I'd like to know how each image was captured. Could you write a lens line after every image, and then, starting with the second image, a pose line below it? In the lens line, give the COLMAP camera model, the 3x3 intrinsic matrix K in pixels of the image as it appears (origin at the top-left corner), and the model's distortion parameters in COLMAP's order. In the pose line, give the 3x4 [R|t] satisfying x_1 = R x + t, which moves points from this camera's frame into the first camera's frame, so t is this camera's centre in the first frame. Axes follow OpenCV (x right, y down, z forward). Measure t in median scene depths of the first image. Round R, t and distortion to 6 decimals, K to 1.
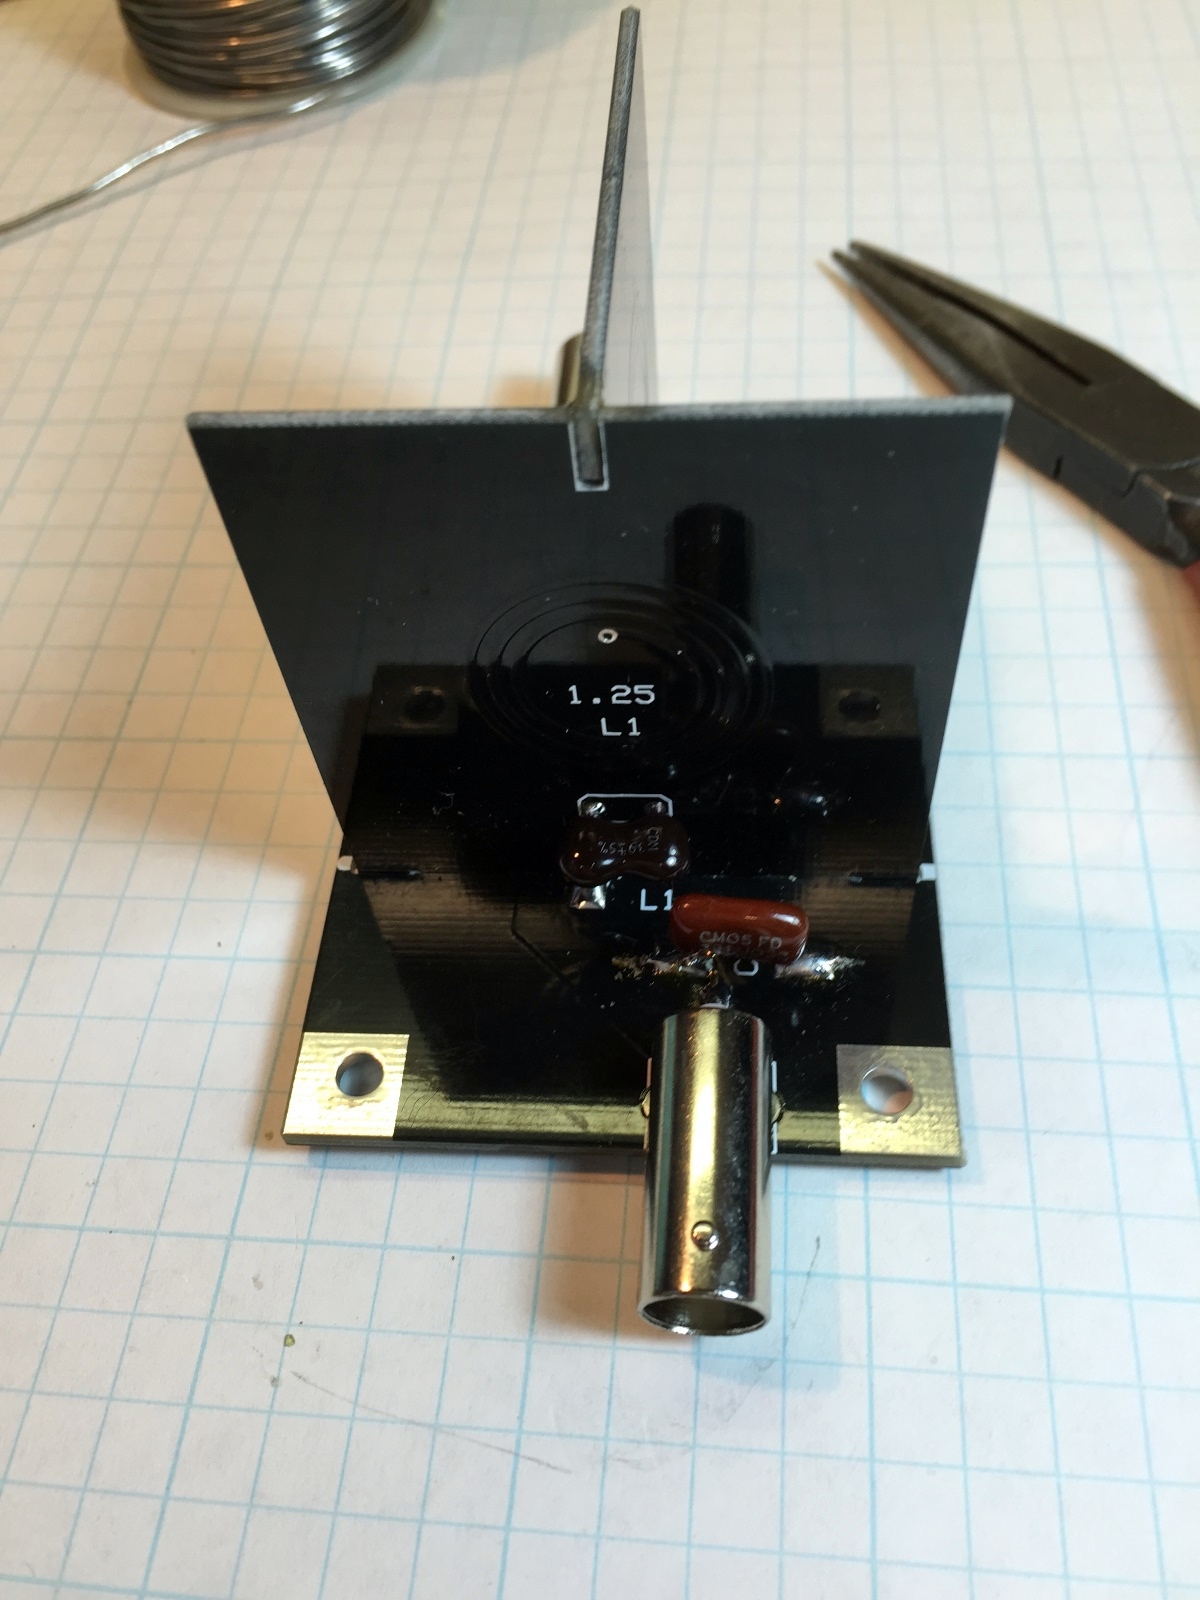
lens RADIAL K [[1497.7, 0, 623.1], [0, 1497.7, 760.6], [0, 0, 1]] dist [0.020080, 0.000000]
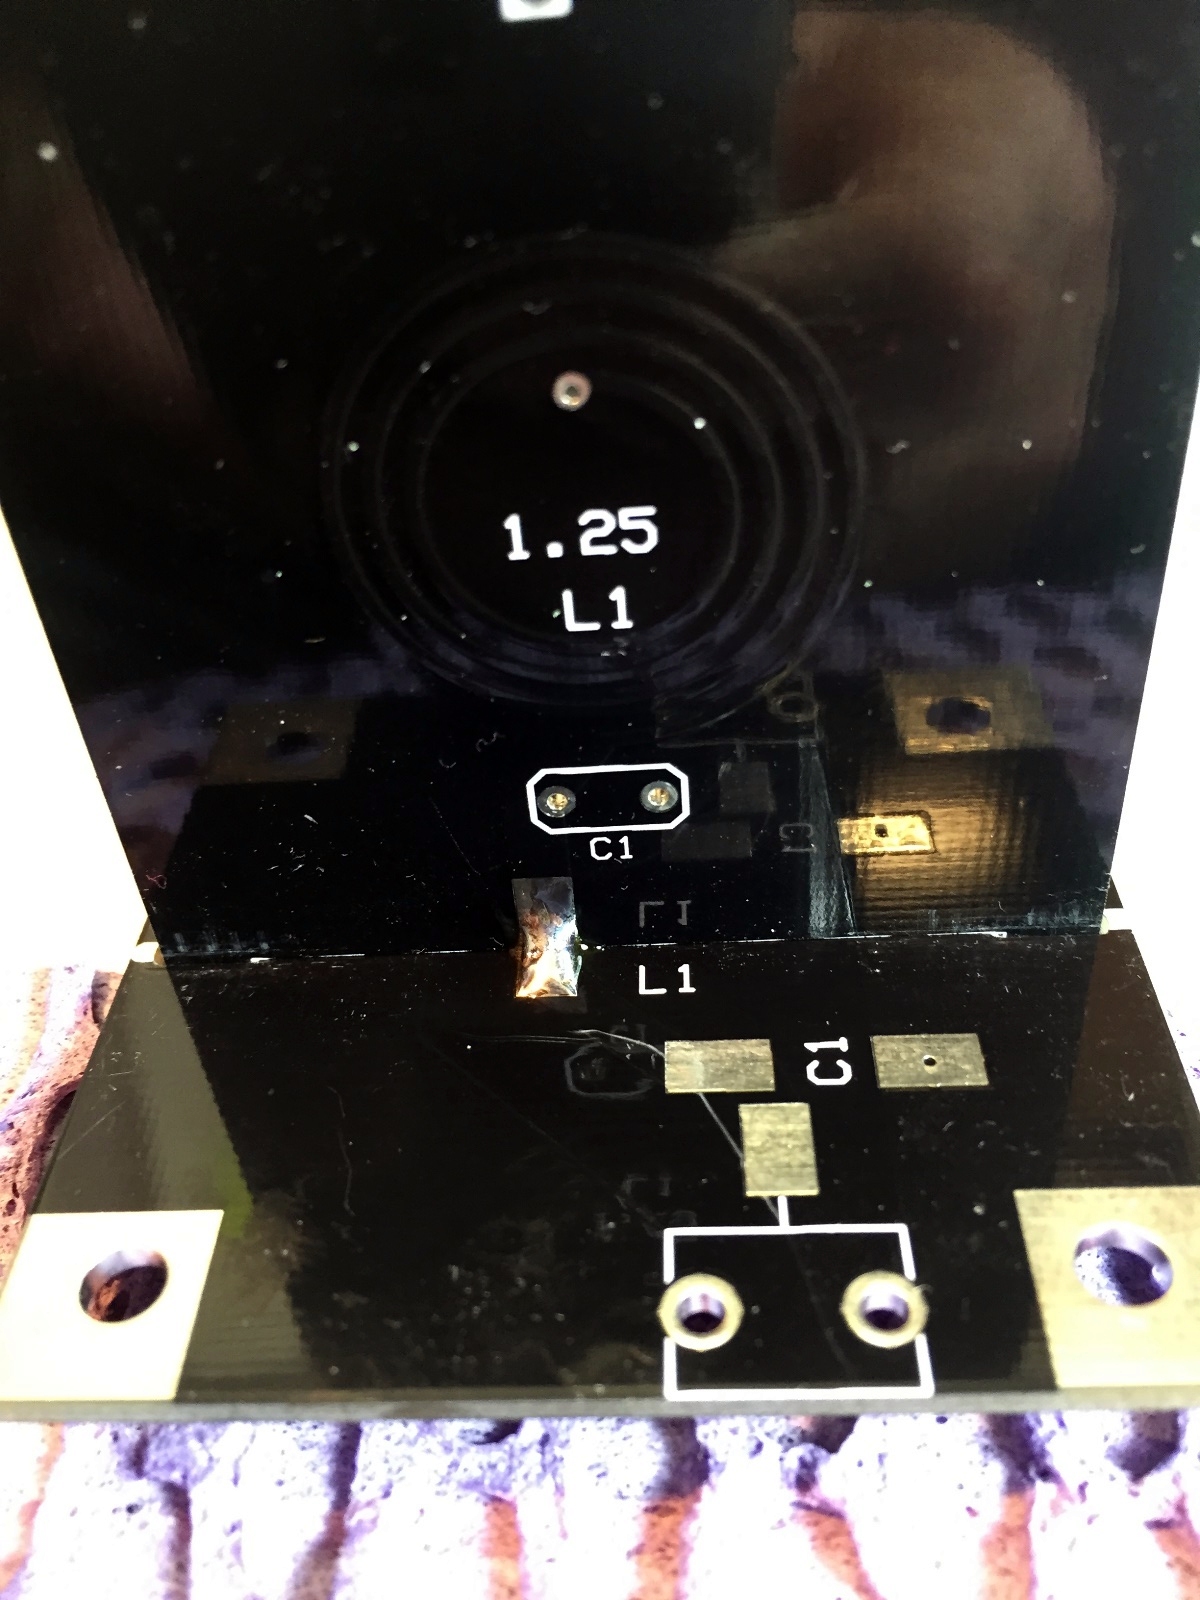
lens RADIAL K [[1497.7, 0, 625.5], [0, 1497.7, 804.5], [0, 0, 1]] dist [0.020080, 0.000000]
pose [[0.999128, -0.028757, 0.030276, -0.010259], [0.035269, 0.969332, -0.243211, 0.183308], [-0.022354, 0.244067, 0.969501, 0.445402]]
